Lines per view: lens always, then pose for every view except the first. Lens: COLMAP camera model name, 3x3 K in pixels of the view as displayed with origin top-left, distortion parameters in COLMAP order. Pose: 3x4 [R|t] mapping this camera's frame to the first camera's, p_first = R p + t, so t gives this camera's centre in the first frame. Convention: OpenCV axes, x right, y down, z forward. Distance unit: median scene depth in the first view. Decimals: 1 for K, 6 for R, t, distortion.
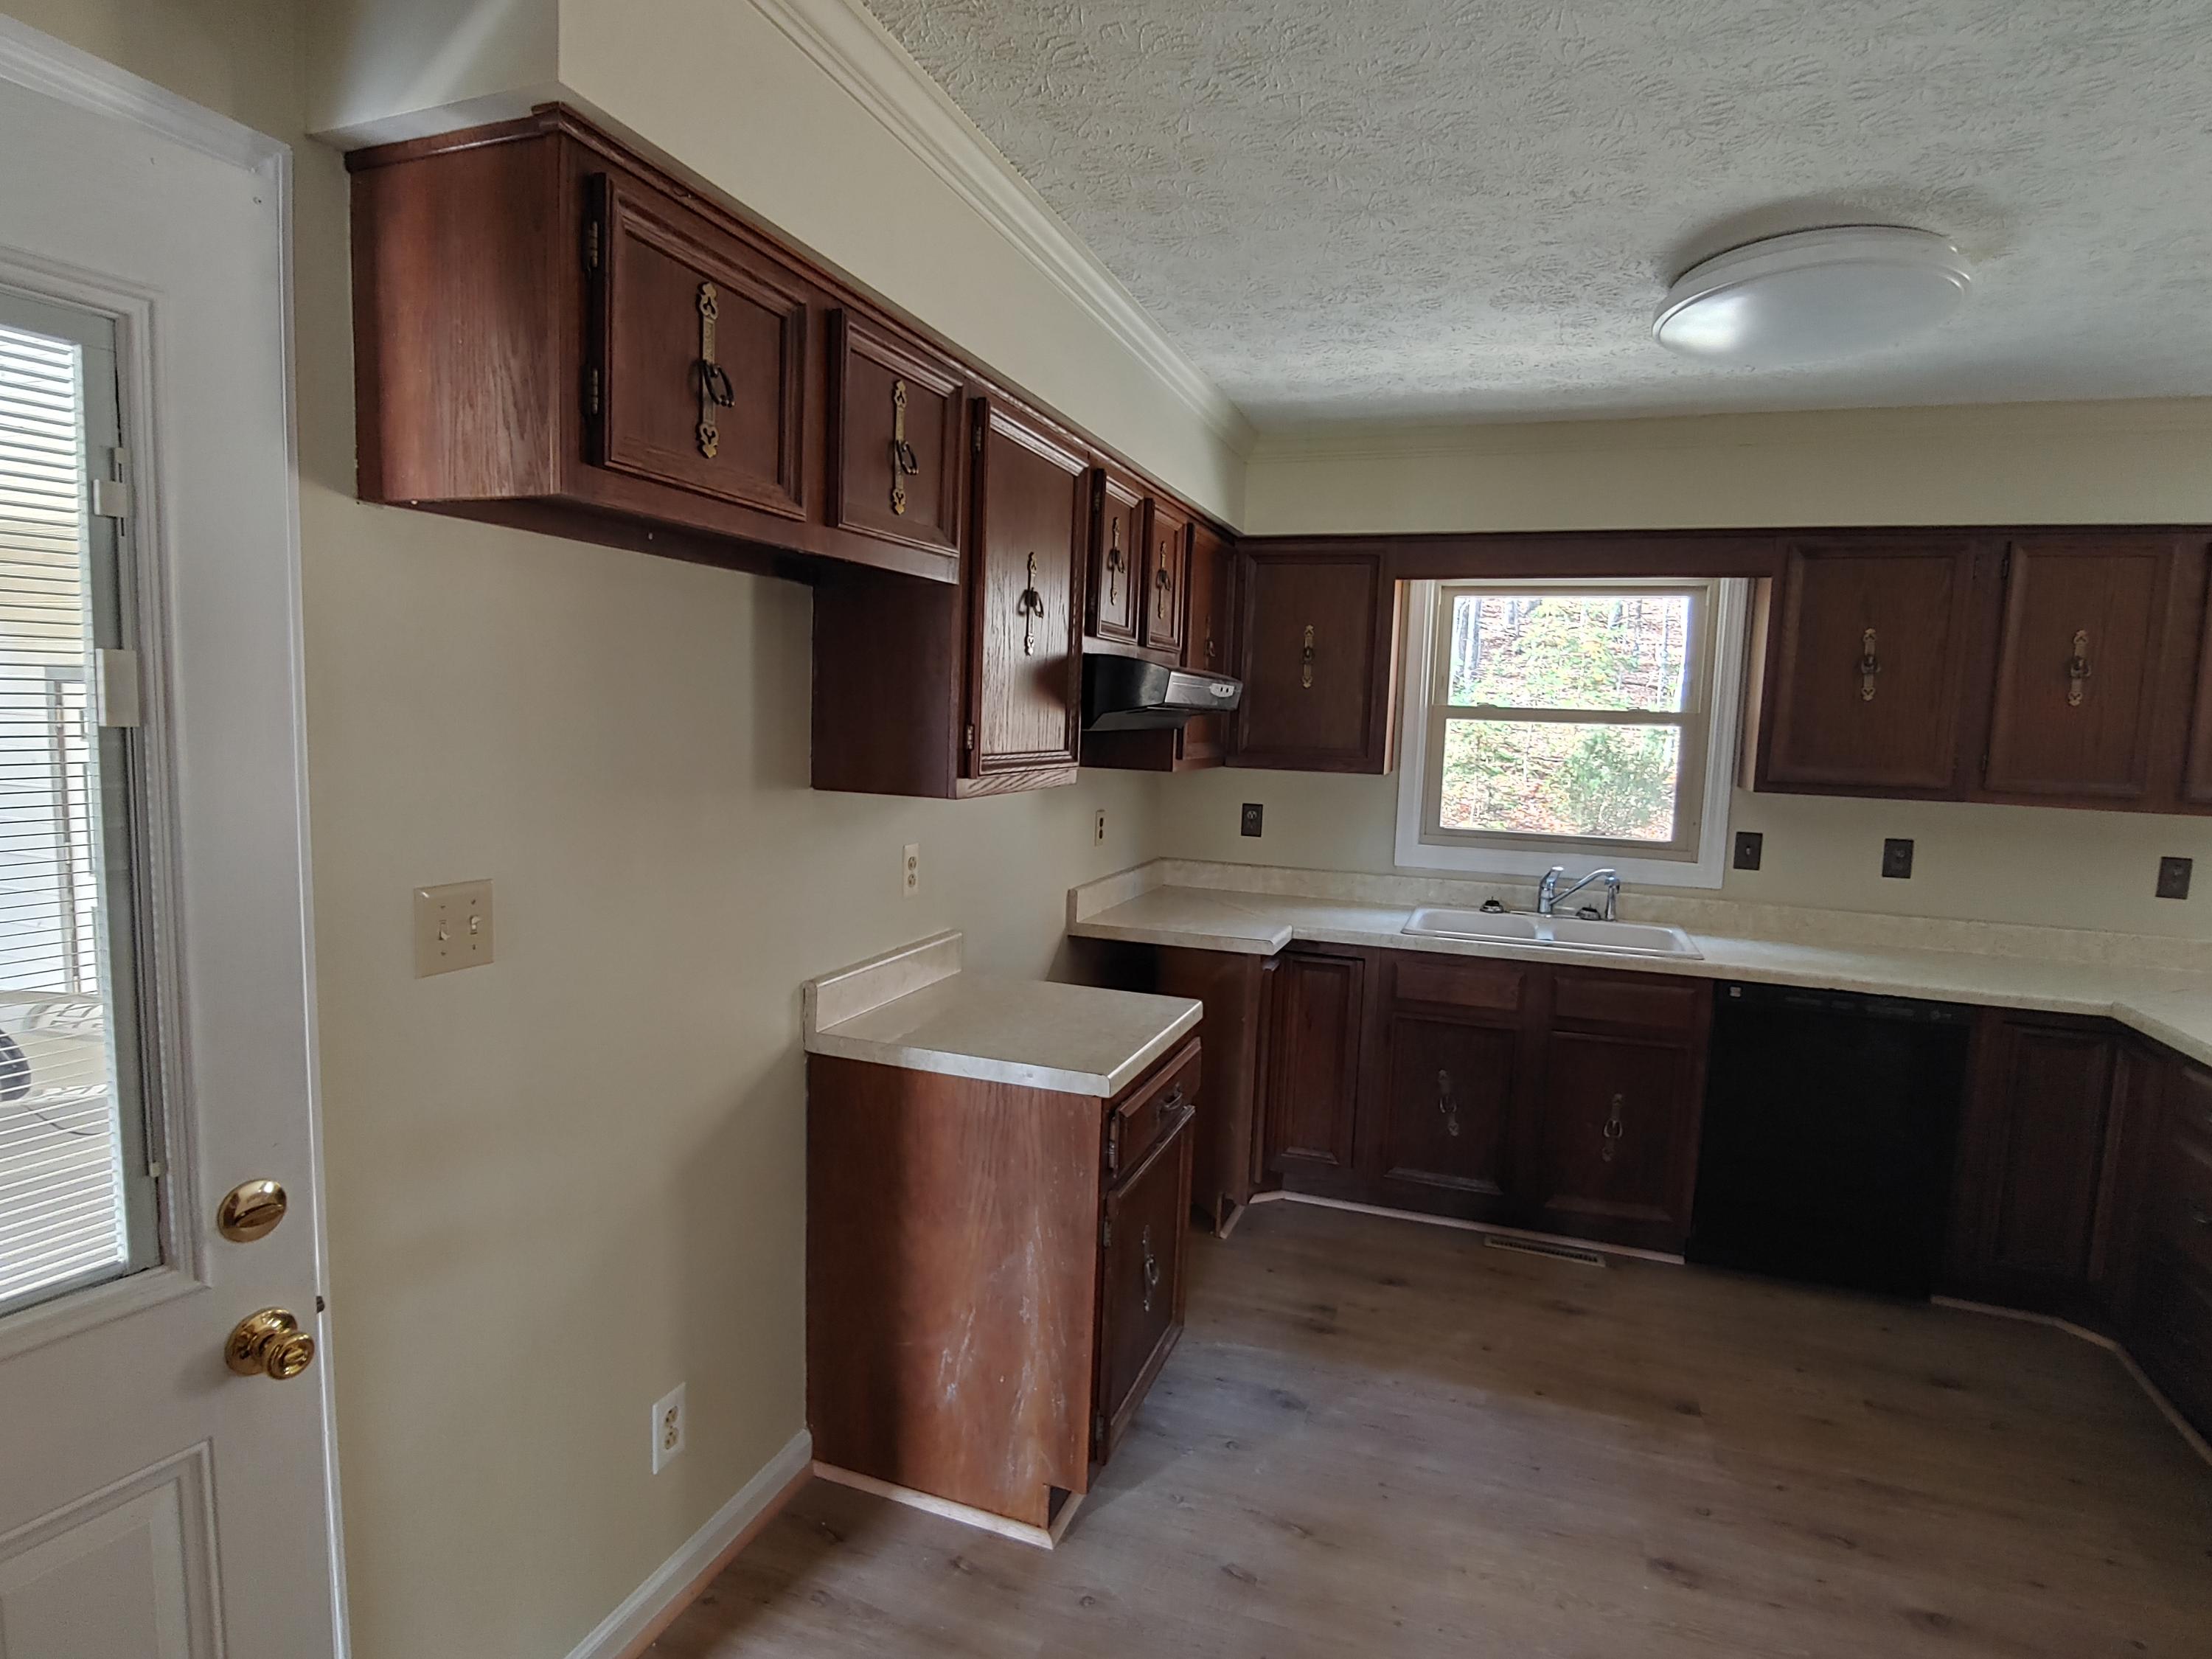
lens RADIAL K [[1191.0, 0, 1109.4], [0, 1191.0, 833.6], [0, 0, 1]] dist [-0.007034, -0.001038]
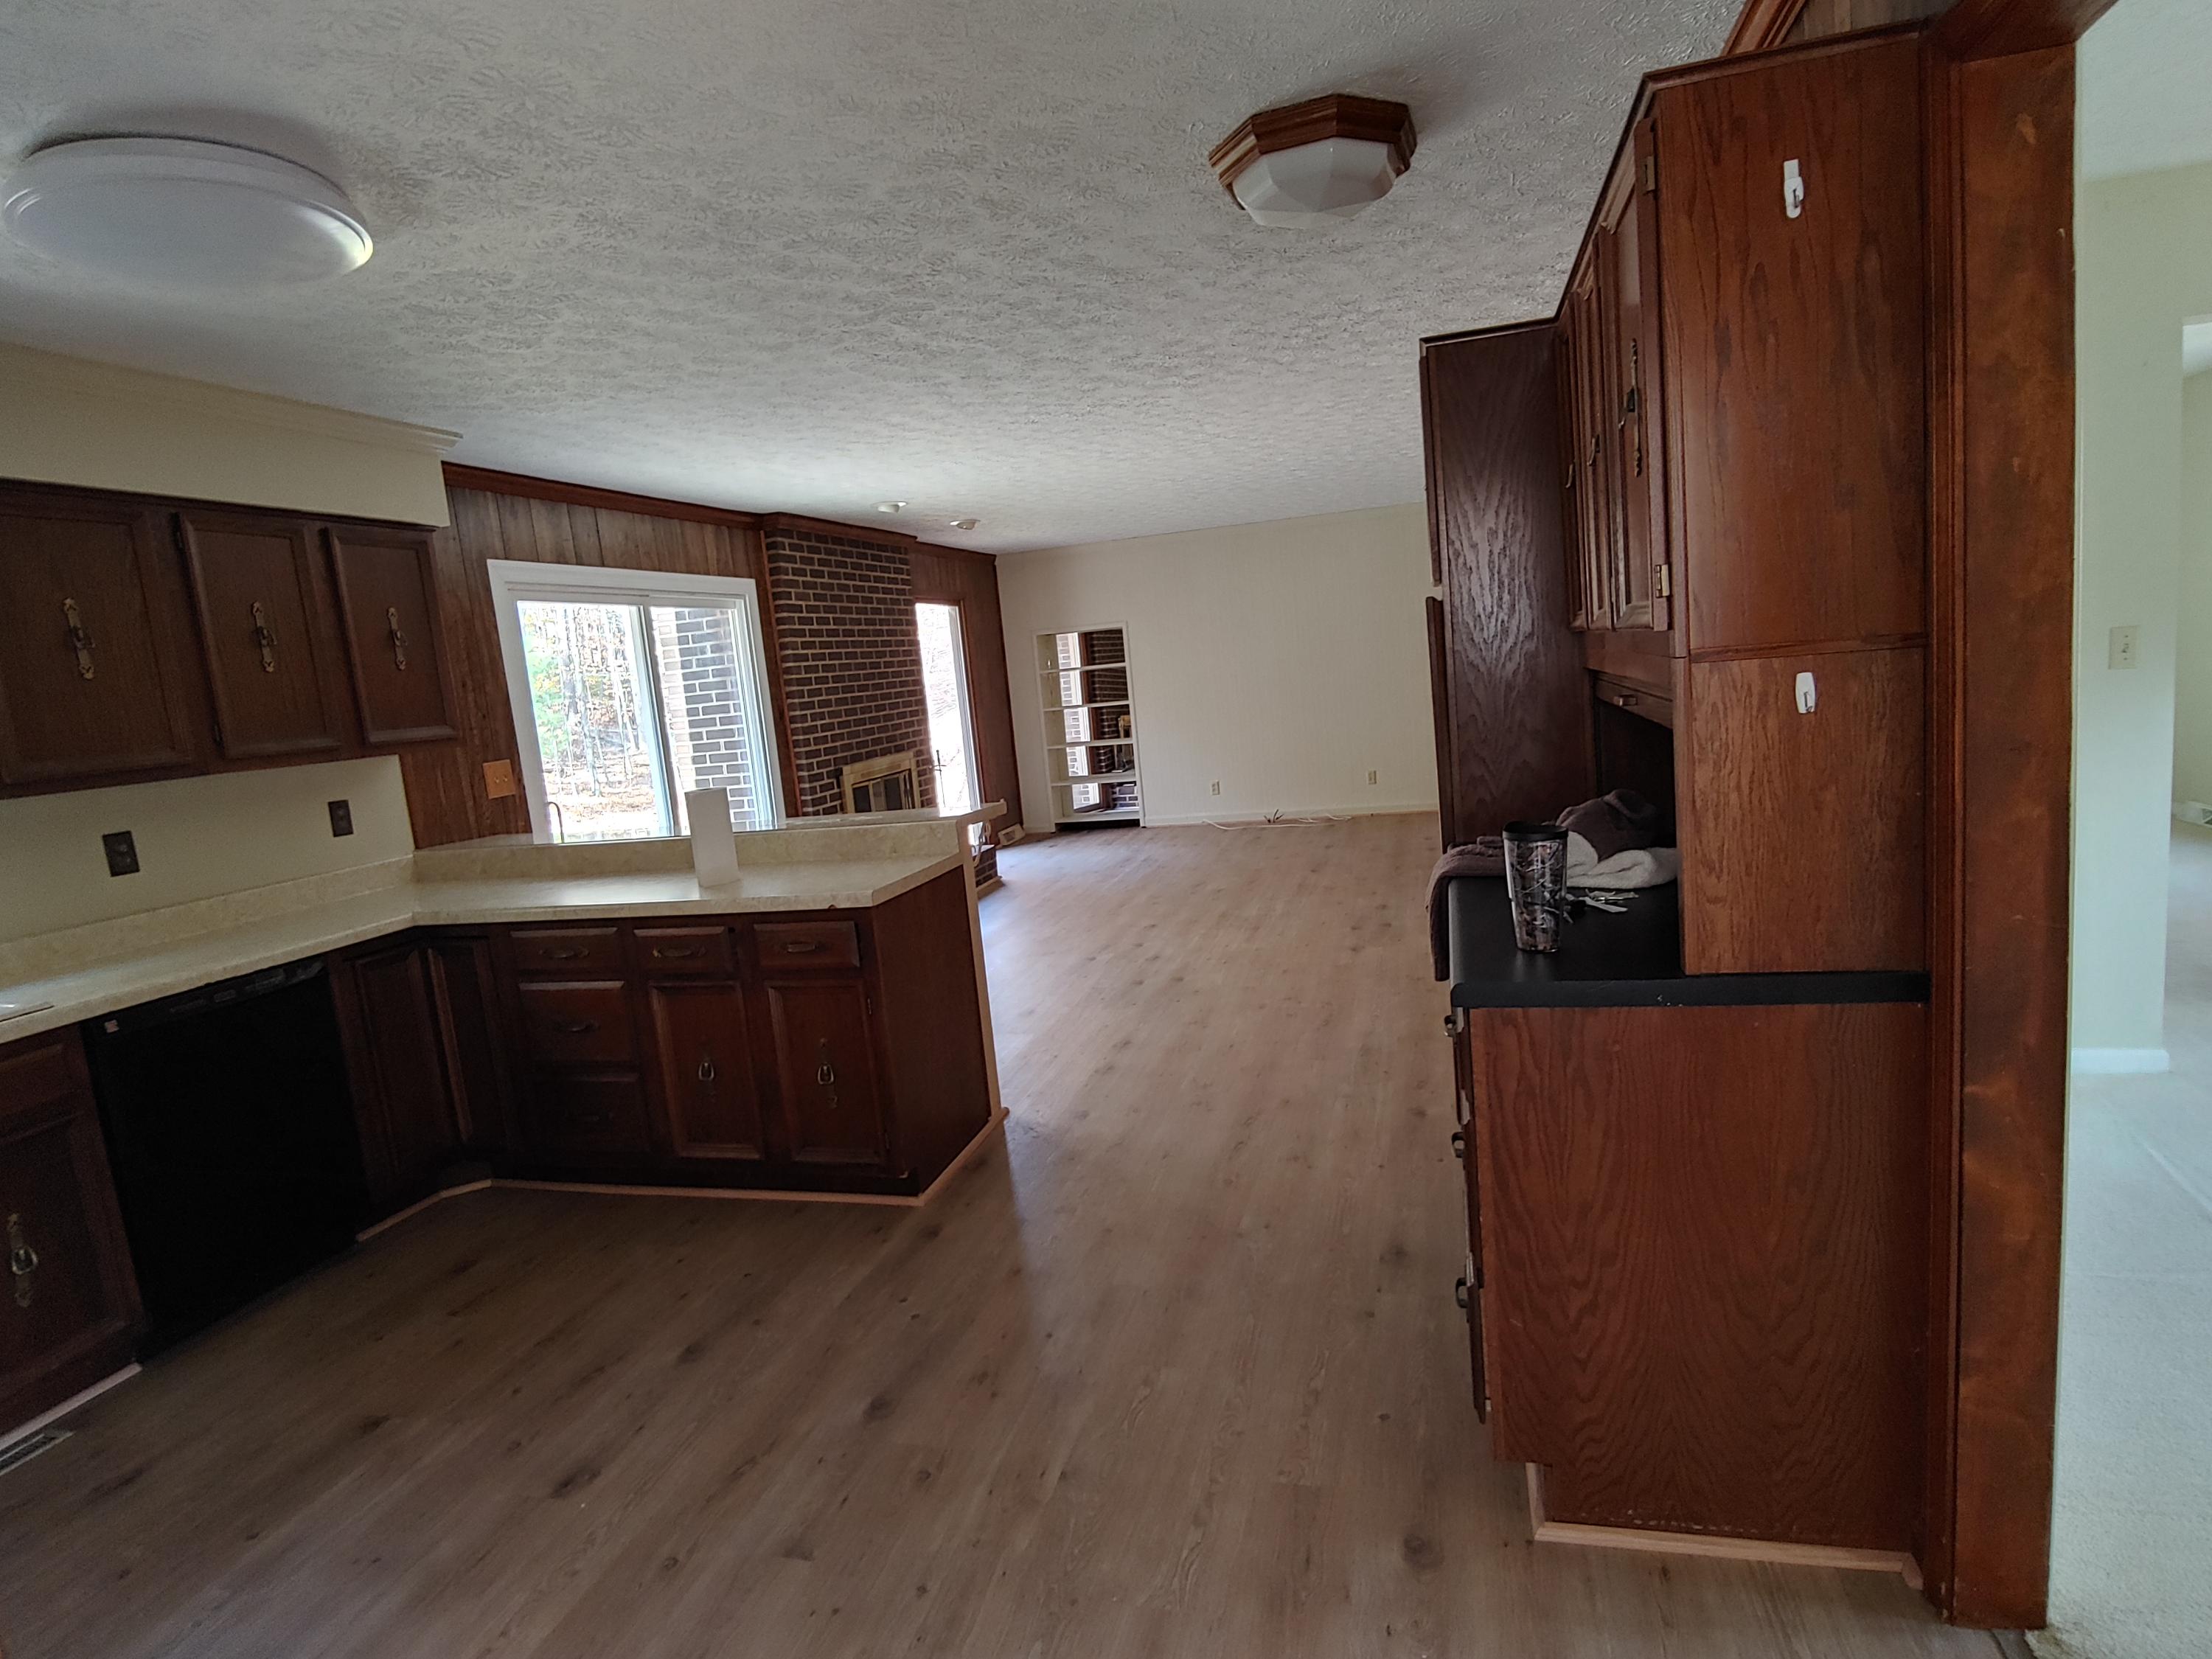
lens RADIAL K [[1191.0, 0, 1116.5], [0, 1191.0, 821.1], [0, 0, 1]] dist [-0.007034, -0.001038]
pose [[-0.087163, -0.155499, 0.983983, -0.341476], [0.195549, 0.965855, 0.169956, -0.009798], [-0.976813, 0.207230, -0.053779, 0.334043]]
